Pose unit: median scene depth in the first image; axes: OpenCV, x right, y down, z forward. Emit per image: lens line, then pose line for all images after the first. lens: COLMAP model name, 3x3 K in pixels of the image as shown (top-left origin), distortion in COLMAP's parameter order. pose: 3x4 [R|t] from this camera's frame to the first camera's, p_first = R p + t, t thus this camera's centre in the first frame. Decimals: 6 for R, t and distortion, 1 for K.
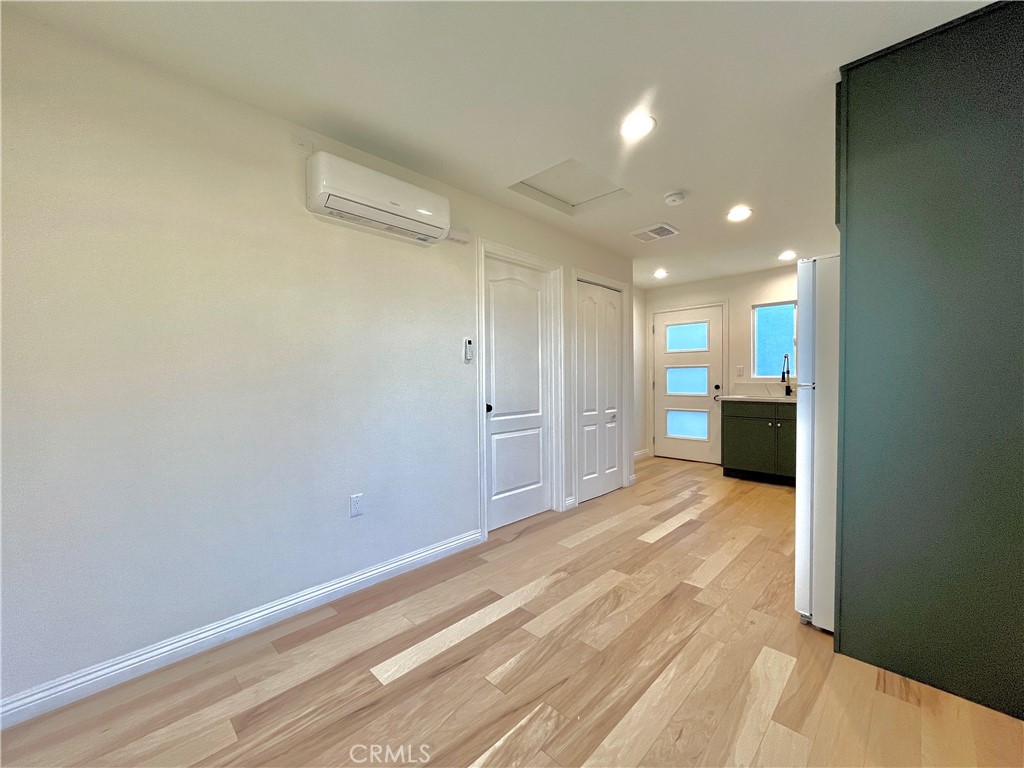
lens RADIAL K [[415.4, 0, 510.3], [0, 415.4, 385.9], [0, 0, 1]] dist [0.003025, 0.000201]
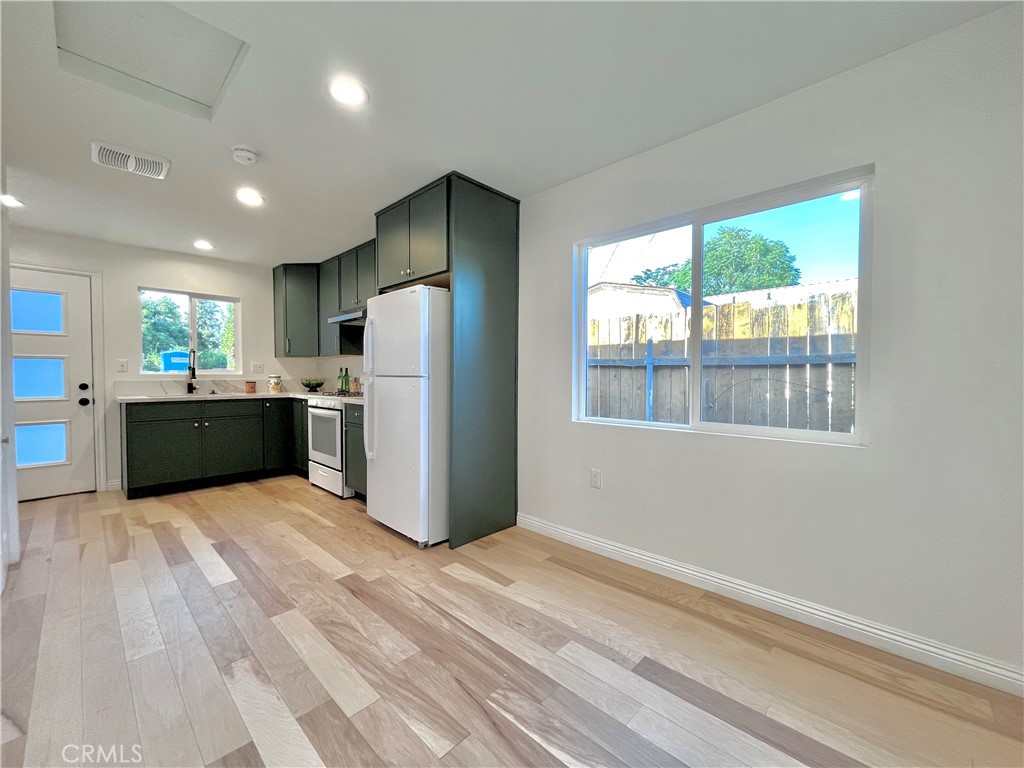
lens RADIAL K [[415.4, 0, 510.3], [0, 415.4, 385.9], [0, 0, 1]] dist [0.003025, 0.000201]
pose [[-0.019141, -0.018835, 0.999639, -0.739719], [0.021138, 0.999591, 0.019239, 0.010935], [-0.999593, 0.021499, -0.018735, 0.797053]]
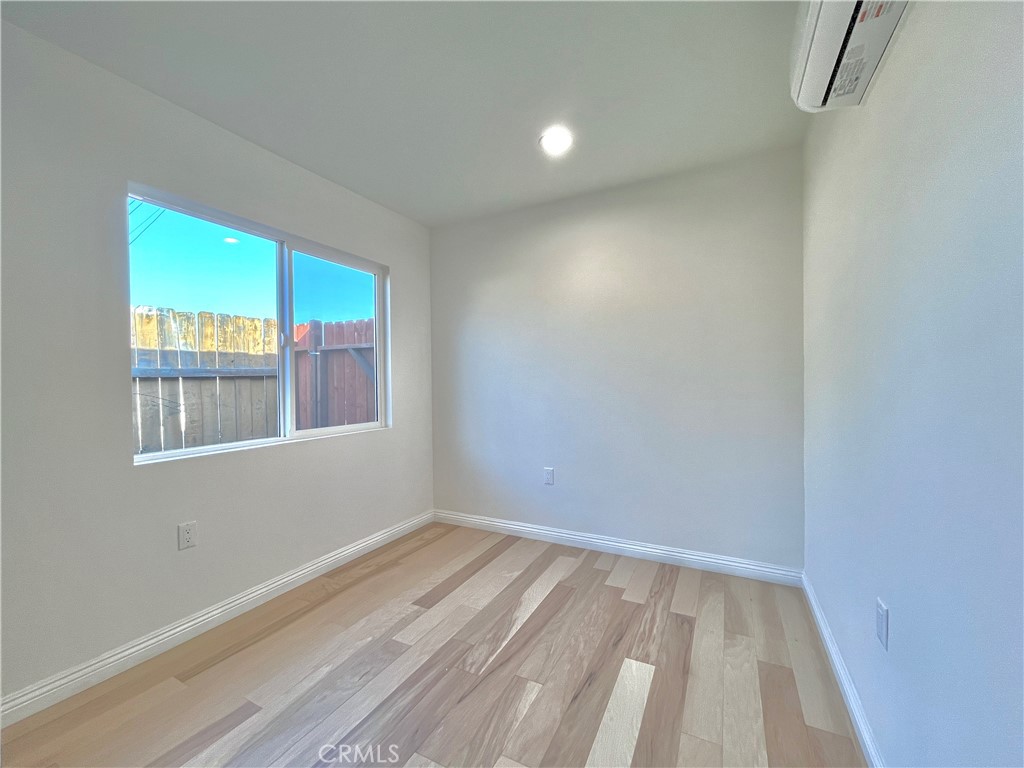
lens RADIAL K [[415.4, 0, 510.3], [0, 415.4, 385.9], [0, 0, 1]] dist [0.003025, 0.000201]
pose [[-0.955374, 0.020080, -0.294716, 0.258820], [0.012149, 0.999514, 0.028718, -0.022725], [0.295149, 0.023856, -0.955153, 1.726619]]
